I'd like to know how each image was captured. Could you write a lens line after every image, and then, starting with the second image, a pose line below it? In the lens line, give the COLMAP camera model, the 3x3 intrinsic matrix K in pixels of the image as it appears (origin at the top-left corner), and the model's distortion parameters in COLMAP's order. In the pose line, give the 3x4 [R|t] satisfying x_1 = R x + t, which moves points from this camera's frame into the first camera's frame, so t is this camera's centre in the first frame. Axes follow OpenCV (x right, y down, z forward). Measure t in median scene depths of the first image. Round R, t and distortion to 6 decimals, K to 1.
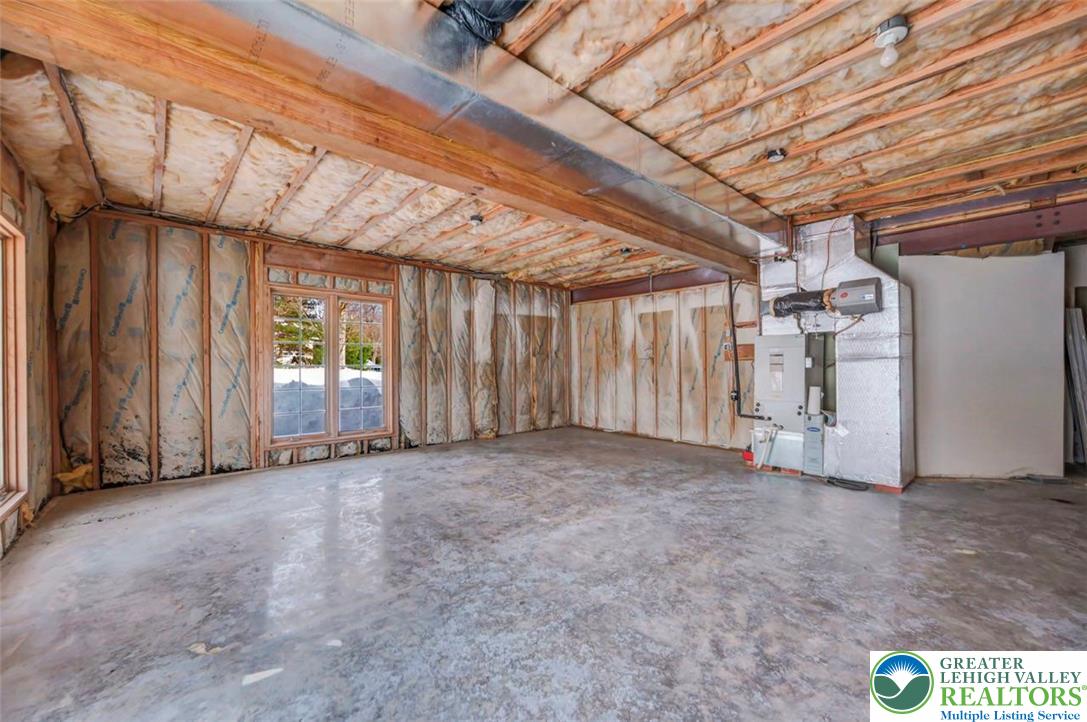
lens RADIAL K [[428.6, 0, 543.1], [0, 428.6, 365.9], [0, 0, 1]] dist [-0.001547, 0.000198]
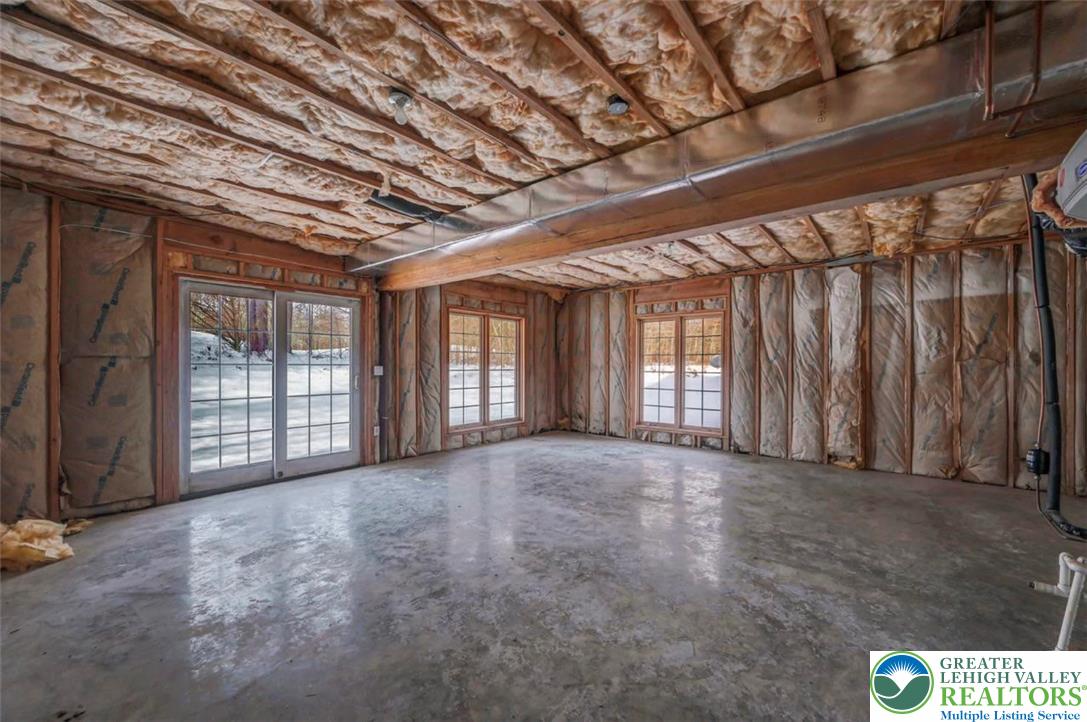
lens RADIAL K [[428.6, 0, 548.1], [0, 428.6, 364.3], [0, 0, 1]] dist [-0.001547, 0.000198]
pose [[0.154777, -0.000352, -0.987949, 0.873095], [-0.007250, 0.999973, -0.001492, -0.023166], [0.987923, 0.007394, 0.154770, 0.526449]]
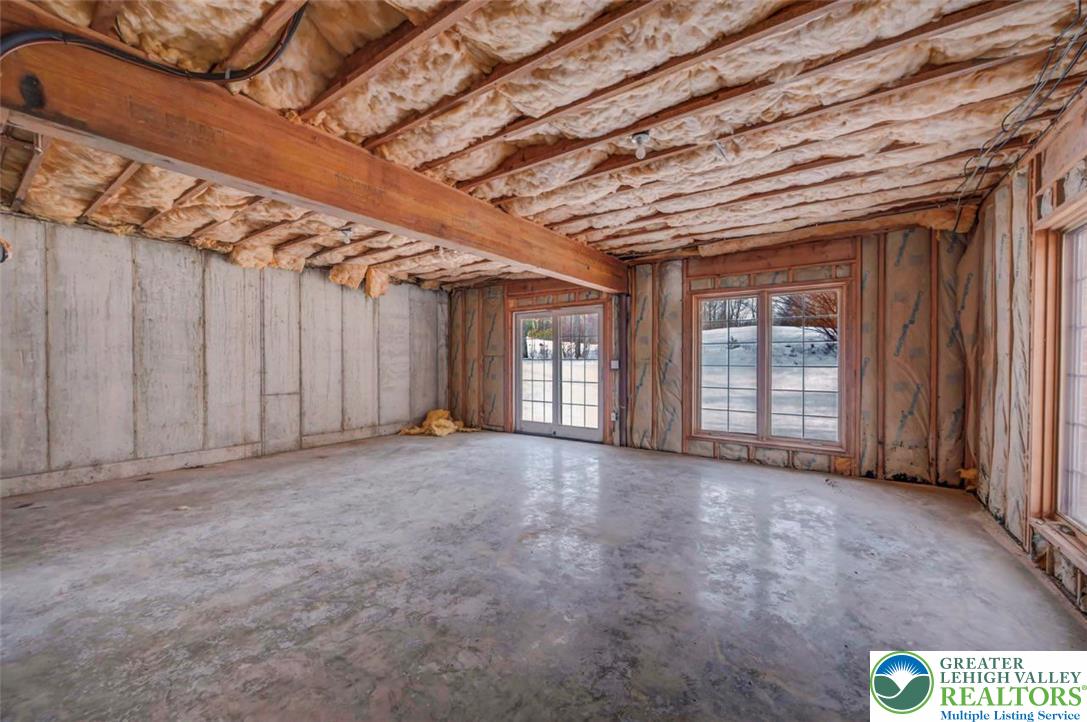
lens RADIAL K [[428.6, 0, 544.7], [0, 428.6, 361.3], [0, 0, 1]] dist [-0.001547, 0.000198]
pose [[-0.975057, 0.001384, -0.221949, 0.111167], [0.000245, 0.999987, 0.005157, -0.020955], [0.221953, 0.004974, -0.975045, 1.566799]]
